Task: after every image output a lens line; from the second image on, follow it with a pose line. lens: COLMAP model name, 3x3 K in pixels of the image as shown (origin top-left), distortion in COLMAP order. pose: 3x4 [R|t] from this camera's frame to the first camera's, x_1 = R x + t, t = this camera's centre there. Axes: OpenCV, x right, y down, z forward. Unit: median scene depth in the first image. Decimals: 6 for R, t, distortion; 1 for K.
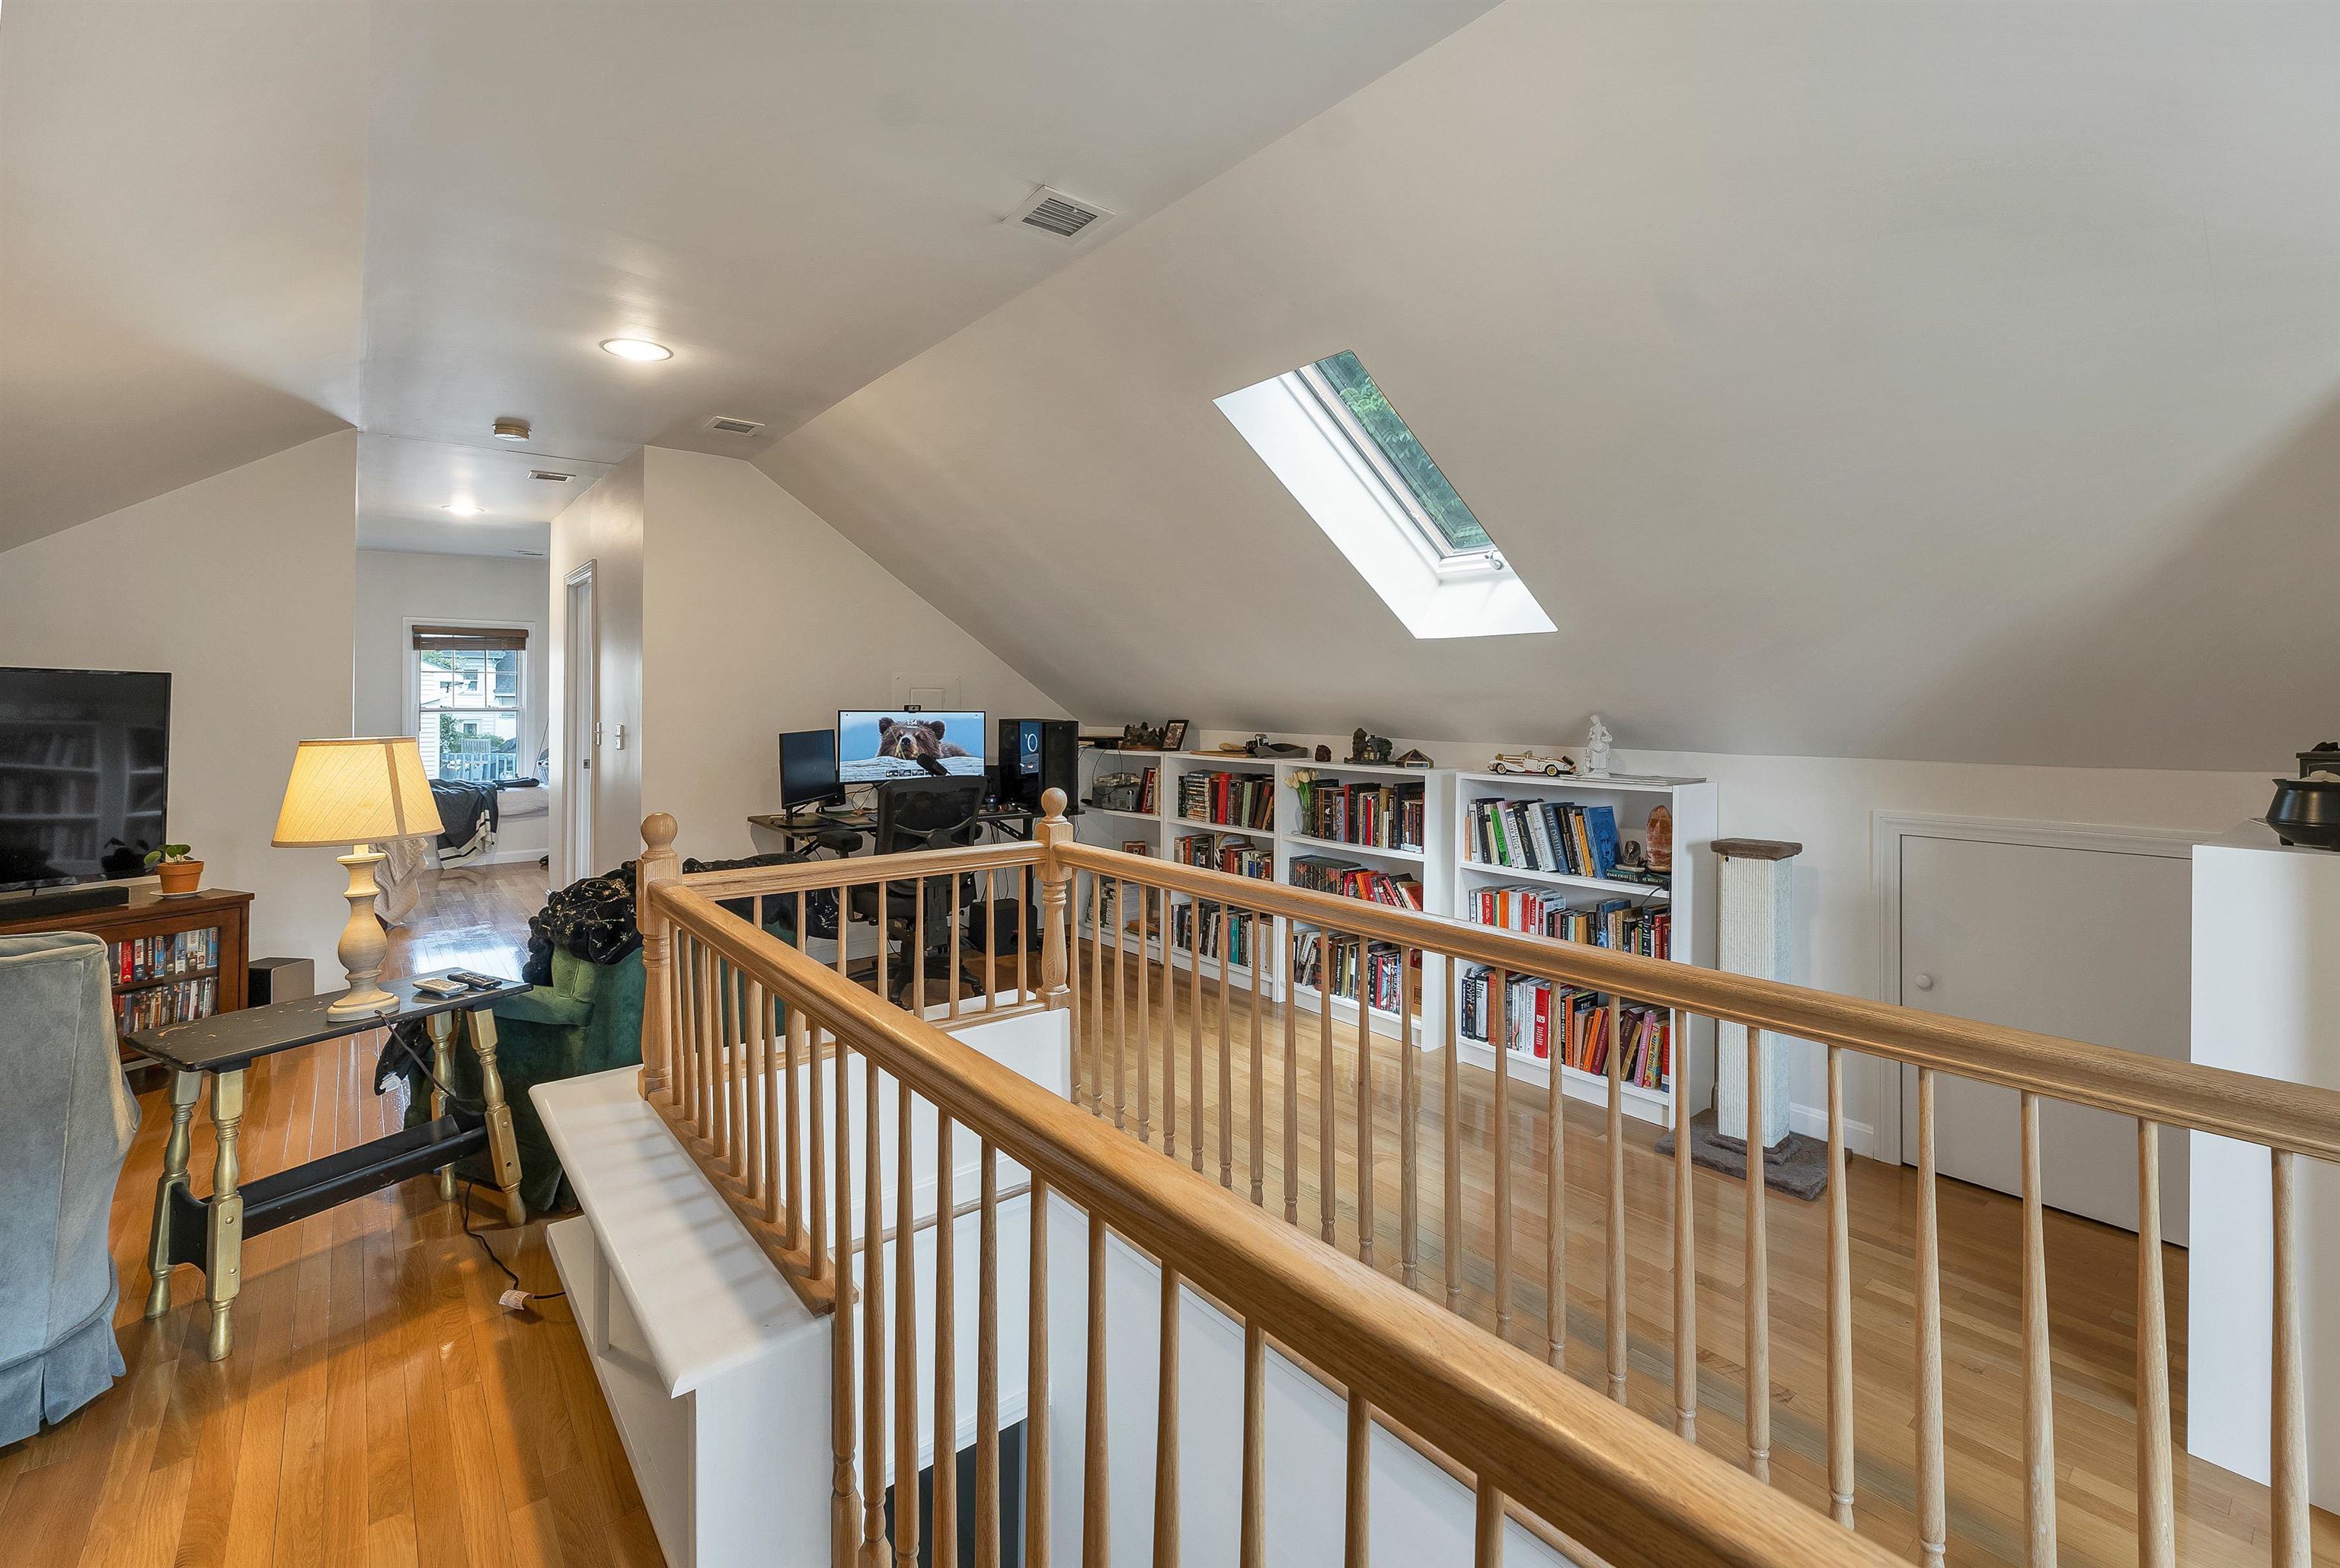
lens RADIAL K [[977.4, 0, 1160.3], [0, 977.4, 719.3], [0, 0, 1]] dist [0.000064, 0.000035]
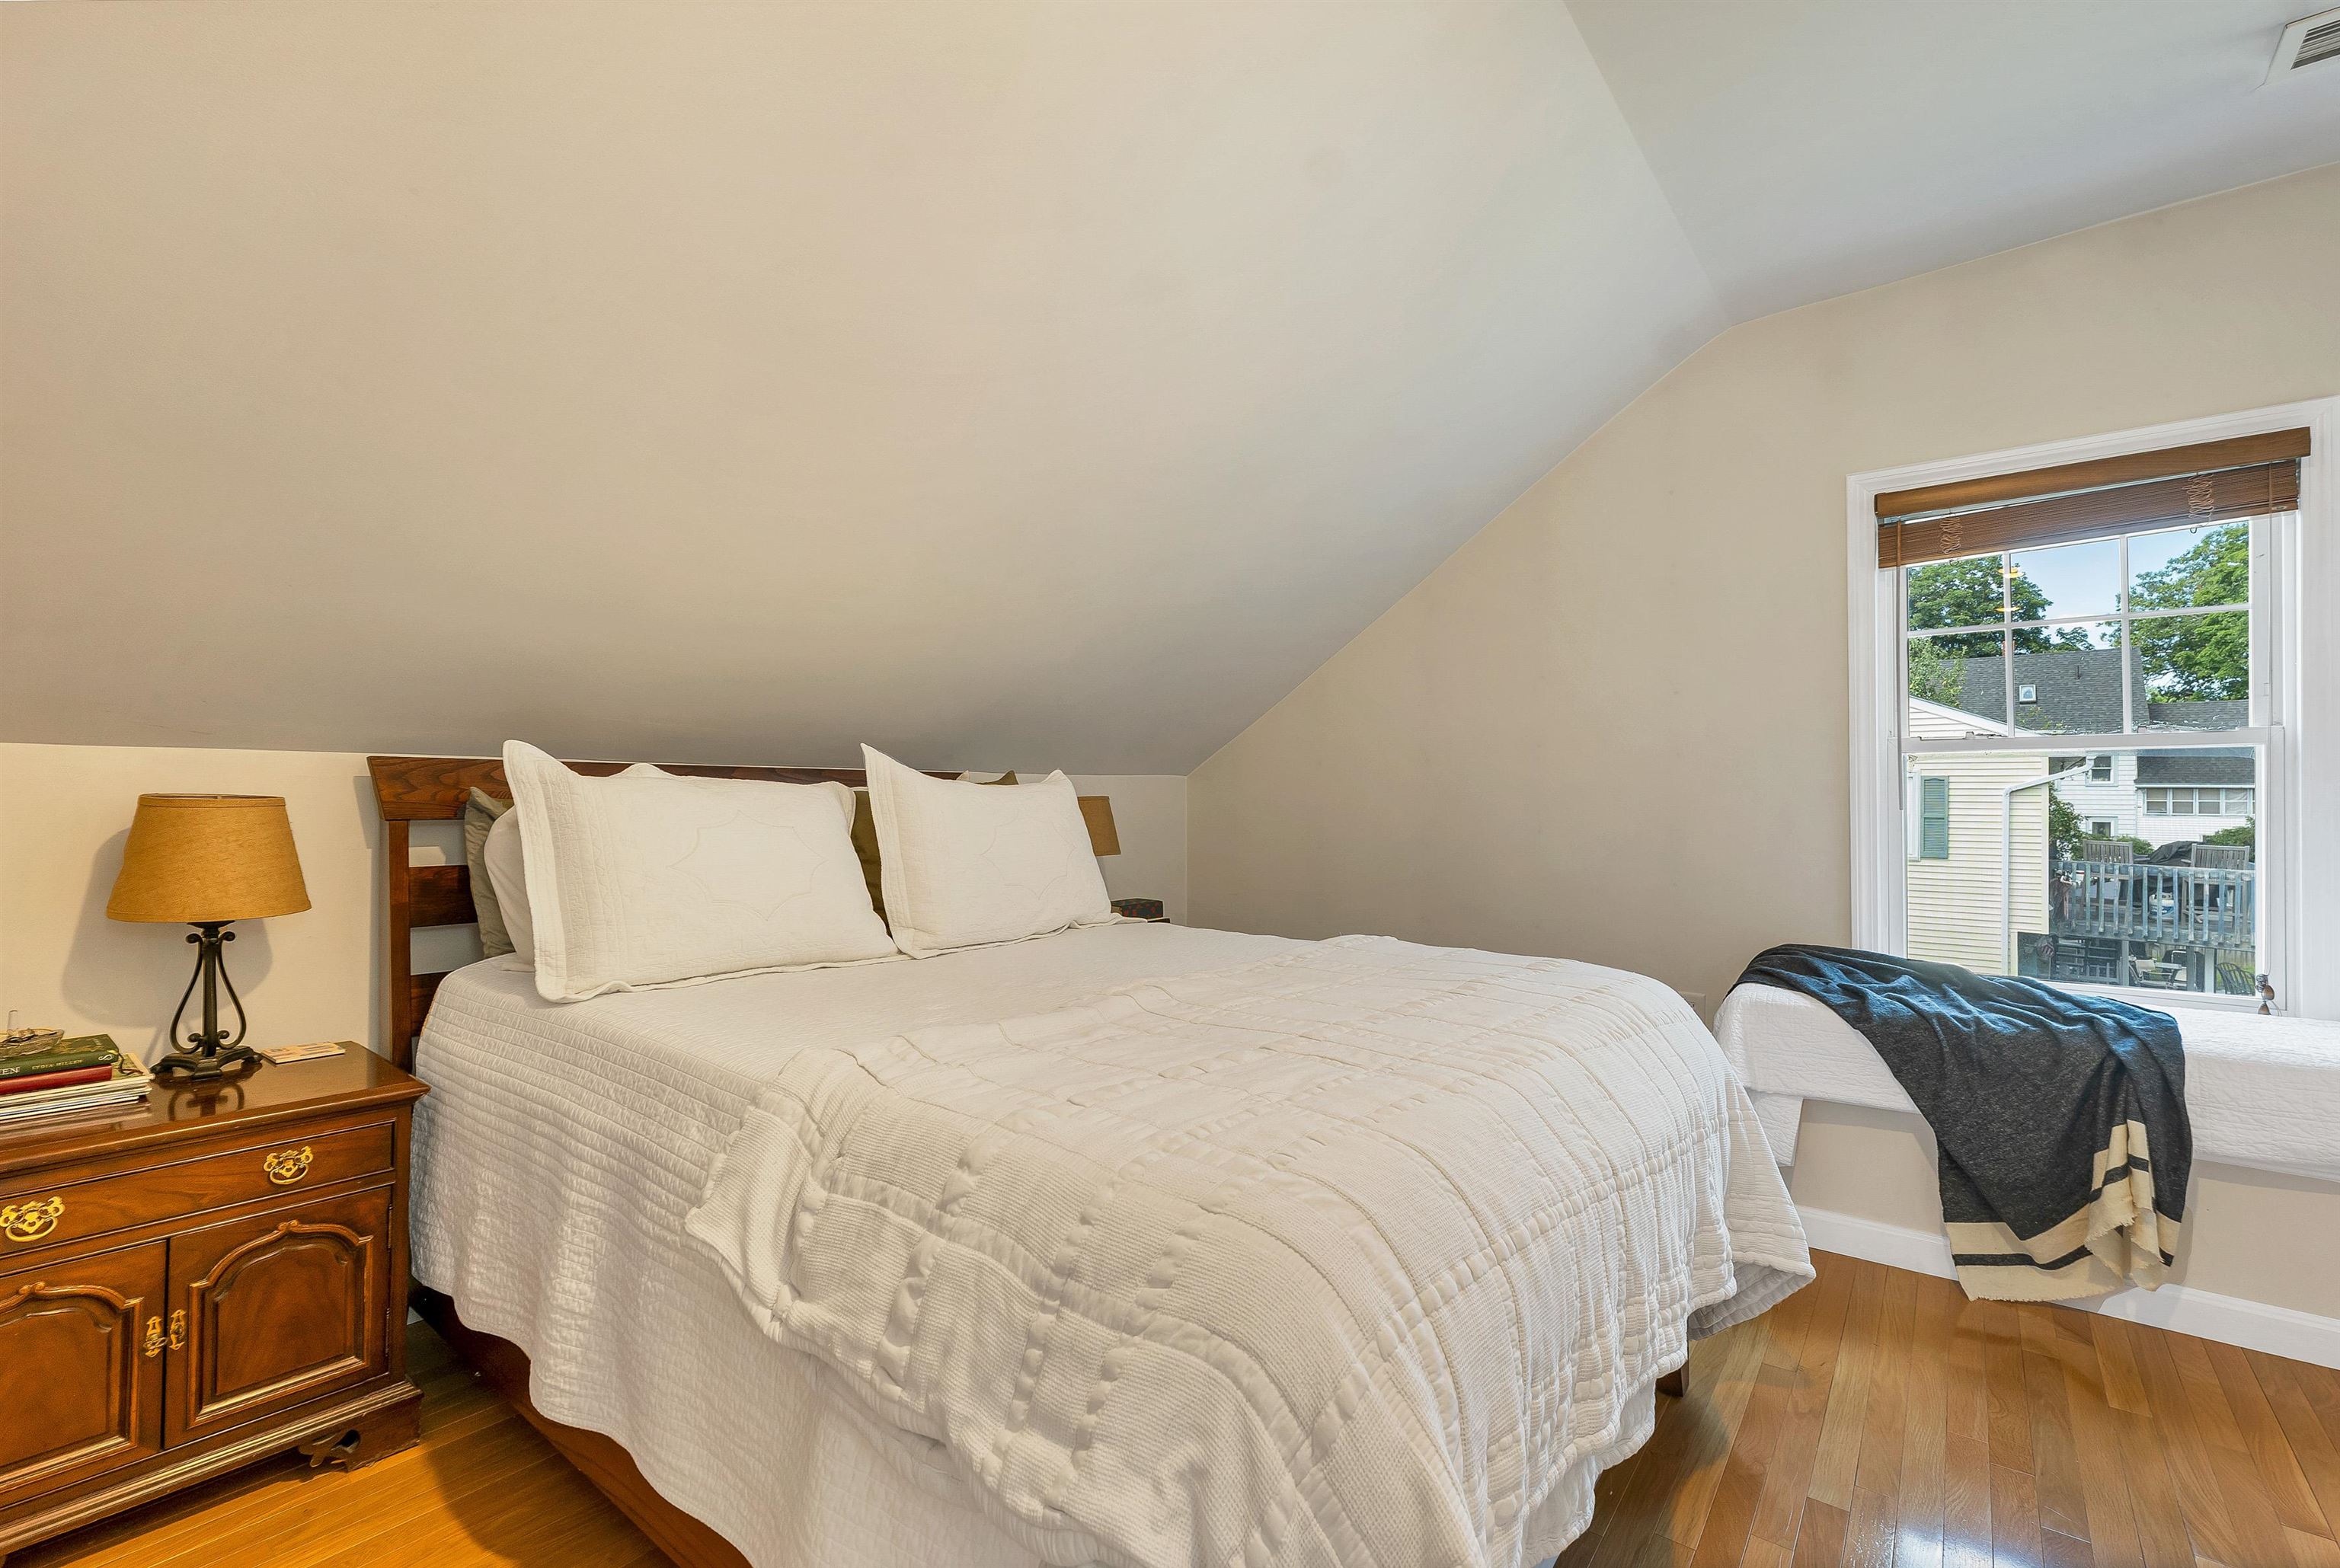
lens RADIAL K [[1026.4, 0, 1163.4], [0, 1026.4, 803.9], [0, 0, 1]] dist [0.000870, 0.000699]
pose [[0.213925, -0.007041, -0.976825, -0.441587], [-0.006204, 0.999944, -0.008566, 0.013429], [0.976830, 0.007893, 0.213870, 0.637044]]
